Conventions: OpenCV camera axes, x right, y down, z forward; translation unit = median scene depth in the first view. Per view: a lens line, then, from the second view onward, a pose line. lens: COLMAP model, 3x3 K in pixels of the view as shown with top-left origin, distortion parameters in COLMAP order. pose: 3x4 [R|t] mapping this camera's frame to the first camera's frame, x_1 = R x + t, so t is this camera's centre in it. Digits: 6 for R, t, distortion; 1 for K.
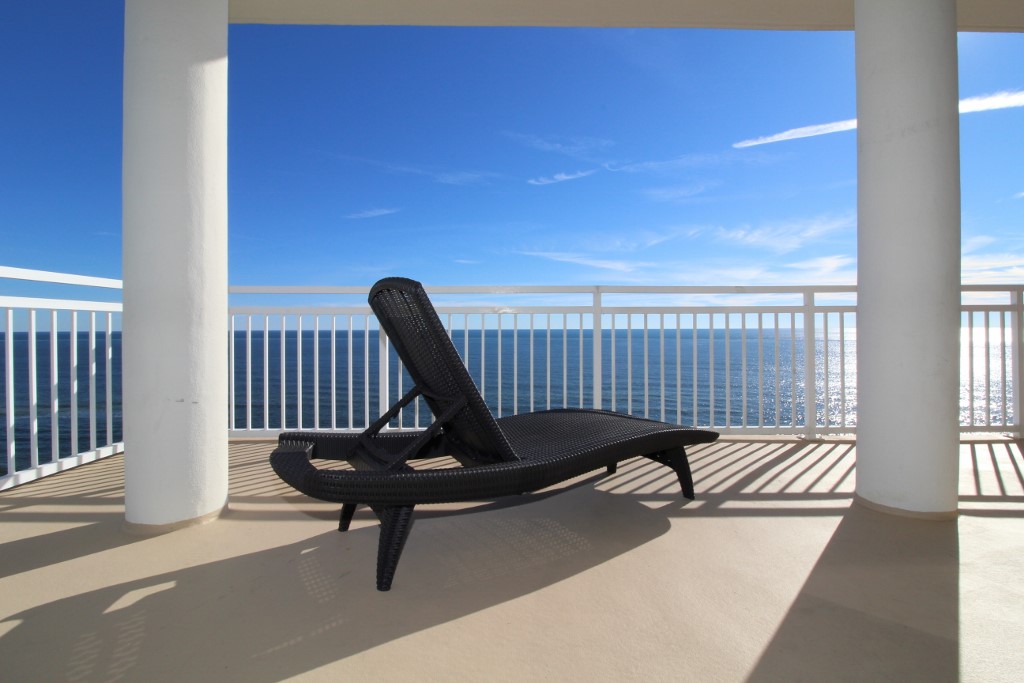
lens RADIAL K [[472.6, 0, 514.9], [0, 472.6, 346.0], [0, 0, 1]] dist [-0.005753, -0.009609]
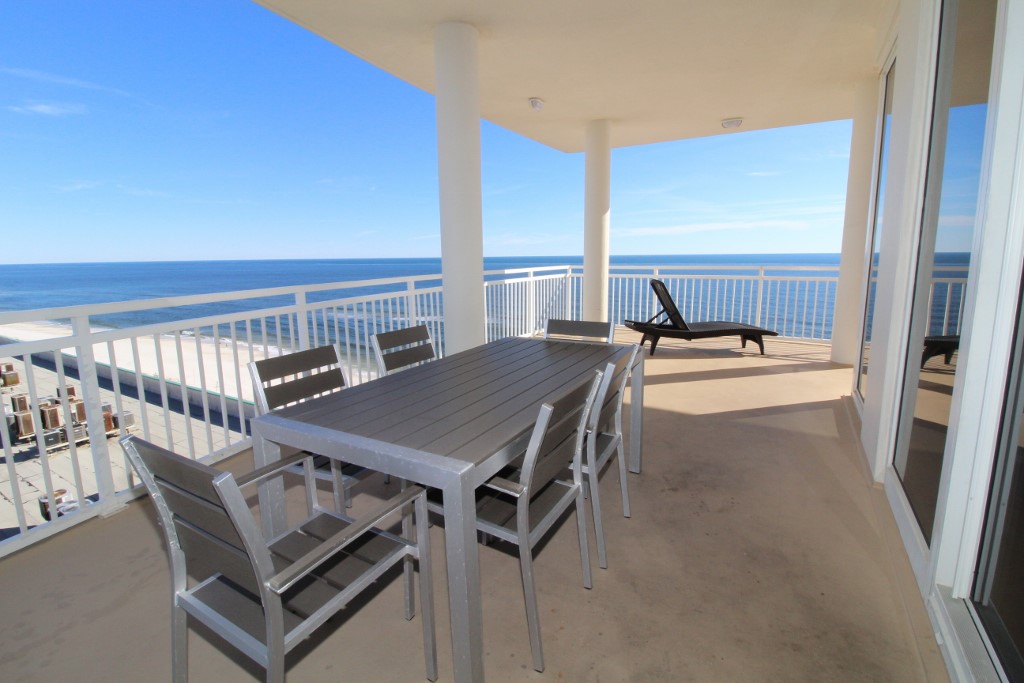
lens RADIAL K [[472.6, 0, 514.0], [0, 472.6, 336.9], [0, 0, 1]] dist [-0.005753, -0.009609]
pose [[0.858853, 0.083207, -0.505418, 0.531677], [0.004922, 0.985332, 0.170579, -0.270296], [0.512198, -0.148990, 0.845846, -2.160980]]
